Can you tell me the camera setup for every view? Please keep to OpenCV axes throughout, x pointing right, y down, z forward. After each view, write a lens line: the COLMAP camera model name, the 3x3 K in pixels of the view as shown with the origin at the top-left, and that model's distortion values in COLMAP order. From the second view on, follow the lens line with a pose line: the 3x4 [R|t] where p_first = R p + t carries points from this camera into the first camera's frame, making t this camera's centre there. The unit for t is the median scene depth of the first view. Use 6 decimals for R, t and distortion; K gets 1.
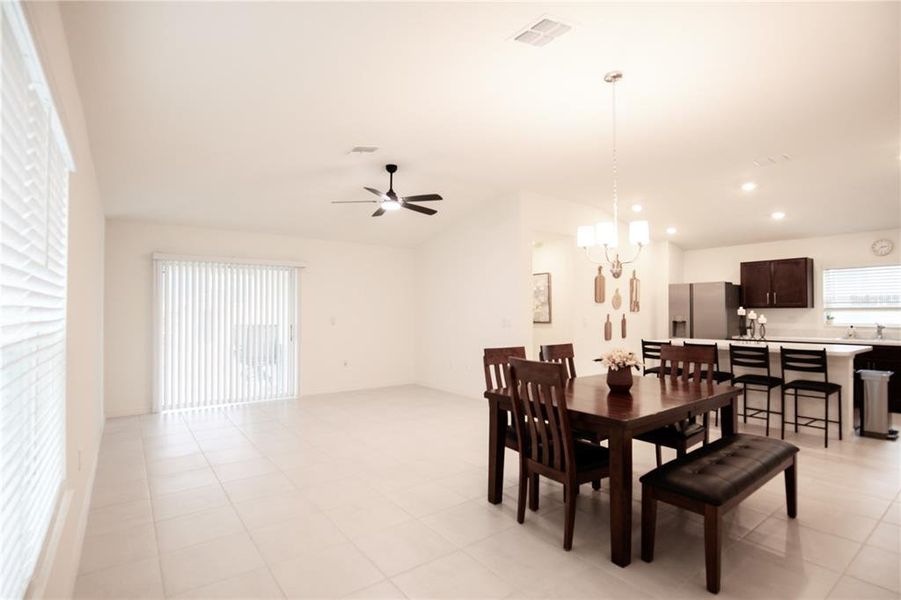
lens RADIAL K [[431.8, 0, 450.5], [0, 431.8, 300.0], [0, 0, 1]] dist [0.001498, 0.000795]
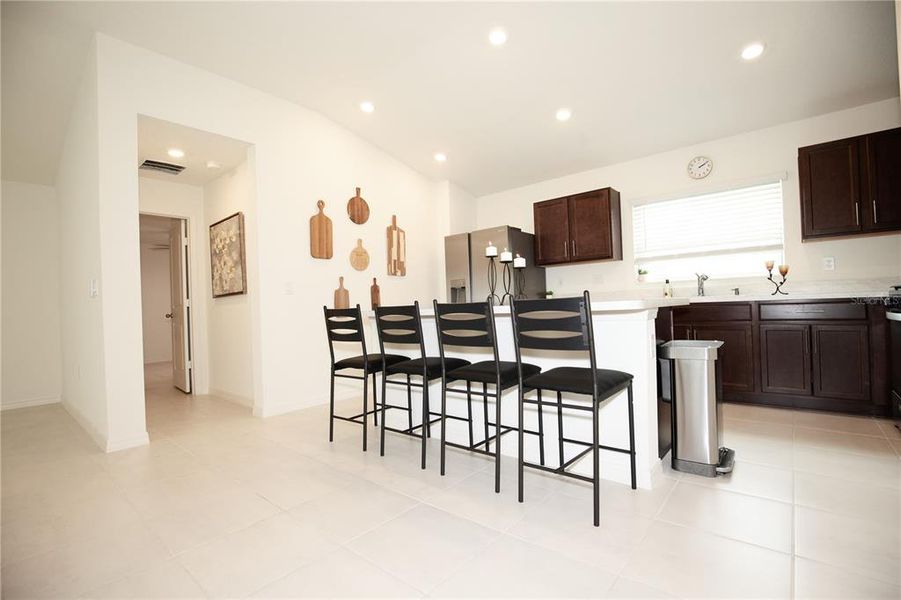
lens RADIAL K [[380.2, 0, 450.5], [0, 380.2, 300.0], [0, 0, 1]] dist [-0.001711, -0.000152]
pose [[0.981717, -0.030871, 0.187829, 0.431466], [0.031672, 0.999498, -0.001265, 0.075097], [-0.187695, 0.007191, 0.982201, 0.427200]]
